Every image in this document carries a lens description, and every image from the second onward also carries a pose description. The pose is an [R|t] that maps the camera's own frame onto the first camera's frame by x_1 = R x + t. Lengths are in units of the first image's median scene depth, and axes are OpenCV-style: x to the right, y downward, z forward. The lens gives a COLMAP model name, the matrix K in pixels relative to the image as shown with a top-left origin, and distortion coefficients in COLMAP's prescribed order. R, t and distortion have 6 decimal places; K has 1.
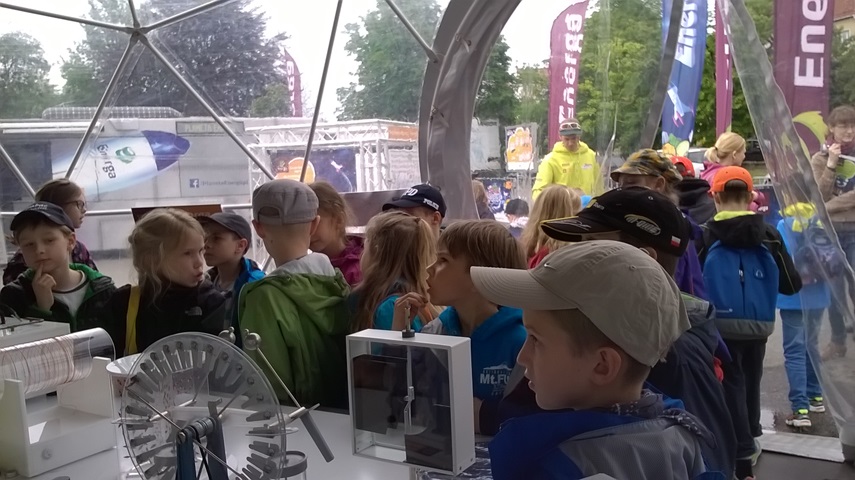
lens RADIAL K [[749.8, 0, 431.3], [0, 749.8, 245.5], [0, 0, 1]] dist [0.058005, -0.222715]
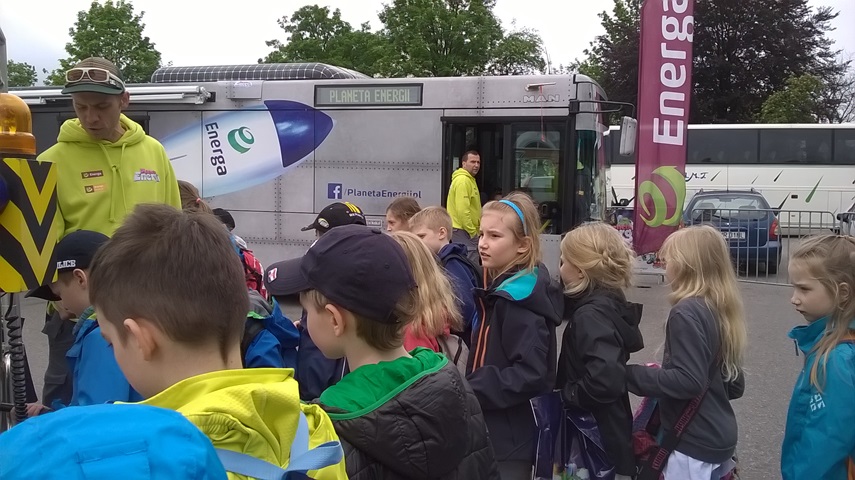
lens RADIAL K [[751.6, 0, 431.3], [0, 751.6, 243.1], [0, 0, 1]] dist [0.043512, -0.157092]
pose [[0.737778, 0.100287, -0.667552, 0.189684], [-0.114229, 0.993189, 0.022962, -0.092796], [0.665308, 0.059313, 0.744209, 0.887340]]
